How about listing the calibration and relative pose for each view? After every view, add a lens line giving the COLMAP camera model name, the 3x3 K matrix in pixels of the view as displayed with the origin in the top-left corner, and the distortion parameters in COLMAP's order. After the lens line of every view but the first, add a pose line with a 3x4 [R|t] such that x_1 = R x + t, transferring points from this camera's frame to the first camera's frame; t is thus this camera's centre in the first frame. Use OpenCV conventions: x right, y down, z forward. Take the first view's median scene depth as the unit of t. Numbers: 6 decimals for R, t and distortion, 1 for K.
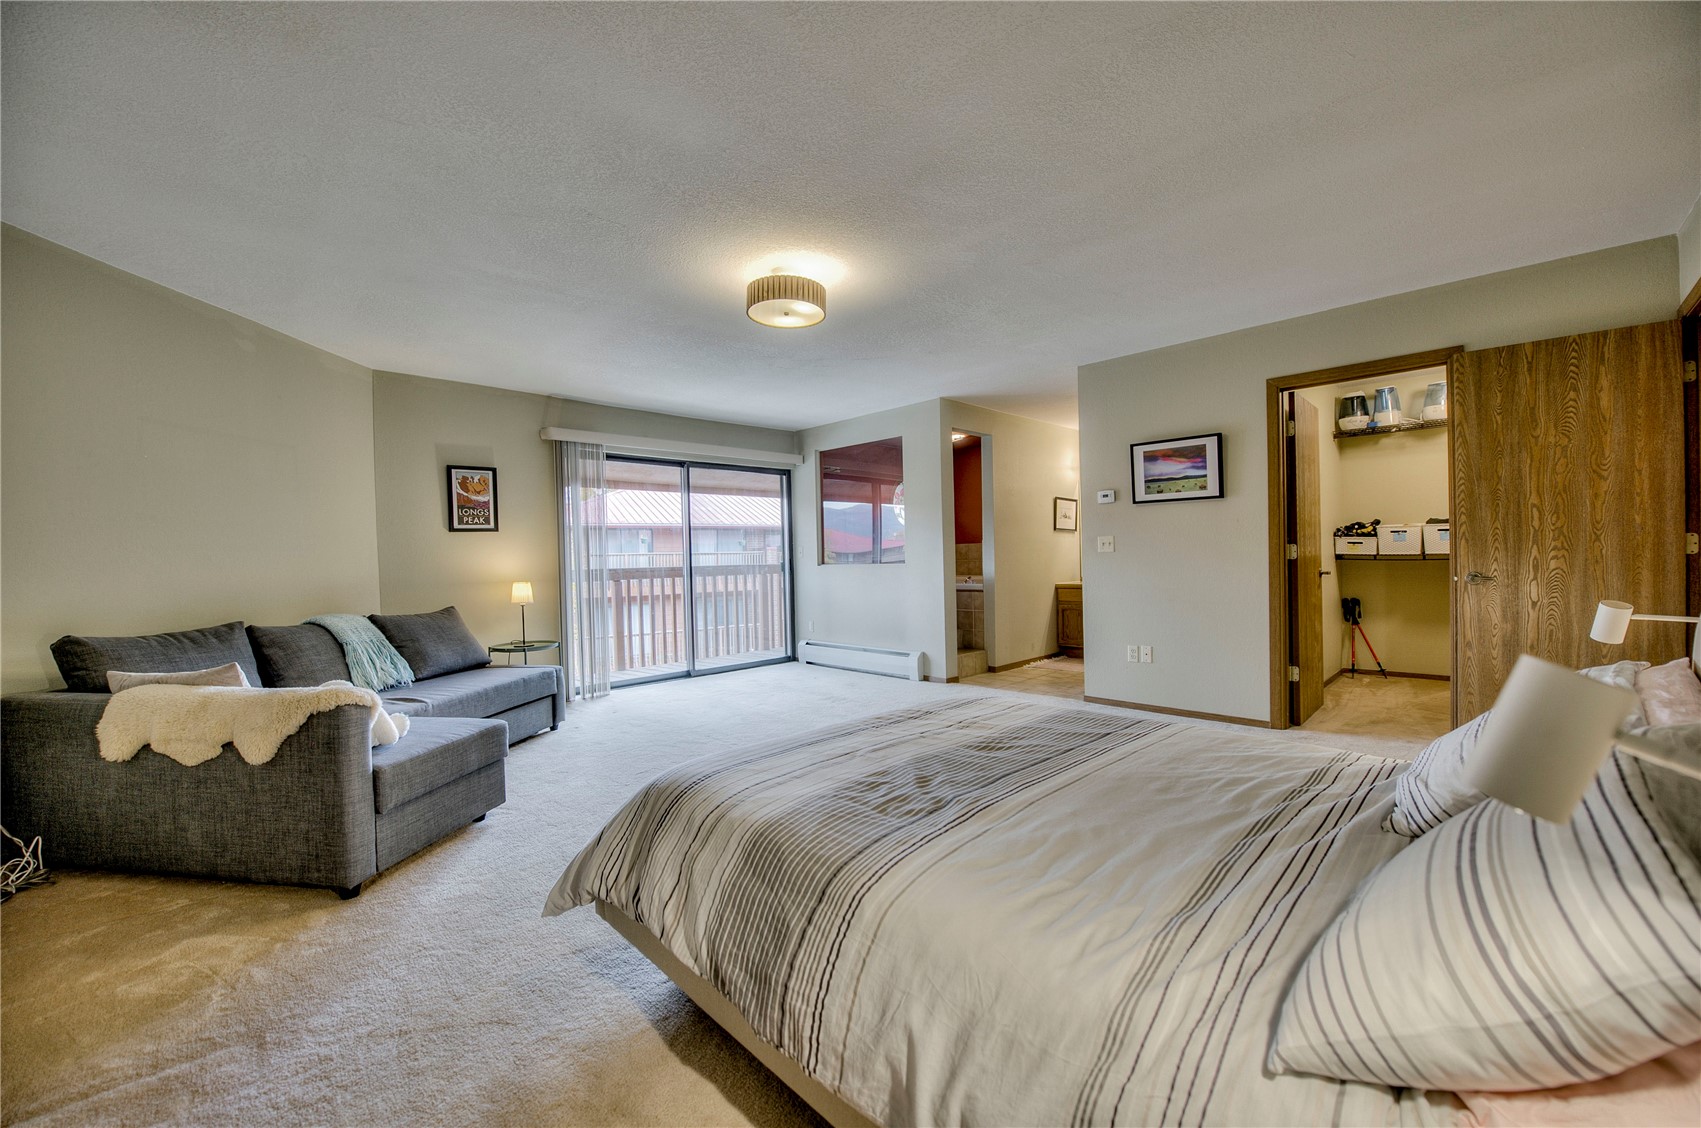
lens RADIAL K [[676.8, 0, 842.3], [0, 676.8, 567.4], [0, 0, 1]] dist [-0.021939, -0.000082]
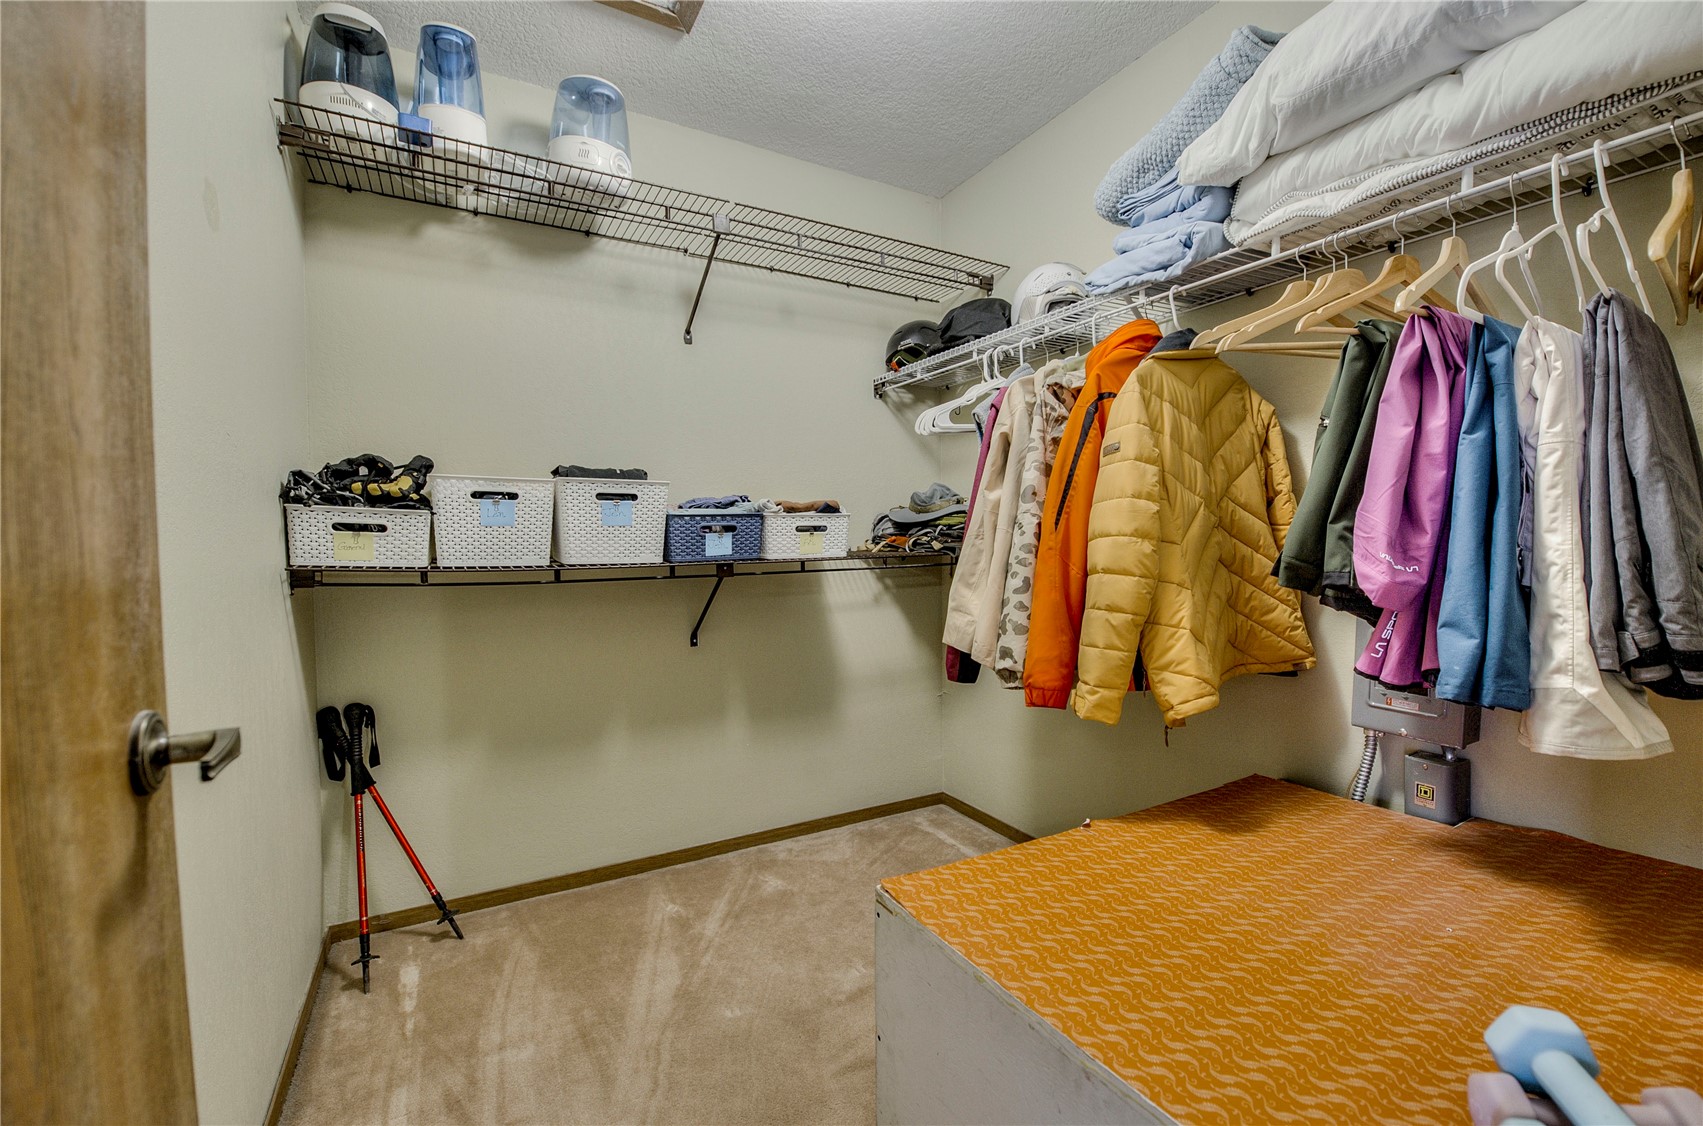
lens RADIAL K [[677.6, 0, 843.3], [0, 677.6, 566.4], [0, 0, 1]] dist [-0.021939, -0.000082]
pose [[0.240337, -0.007572, 0.970660, 0.181761], [0.023757, 0.999716, 0.001916, -0.005305], [-0.970399, 0.022599, 0.240448, 0.246464]]
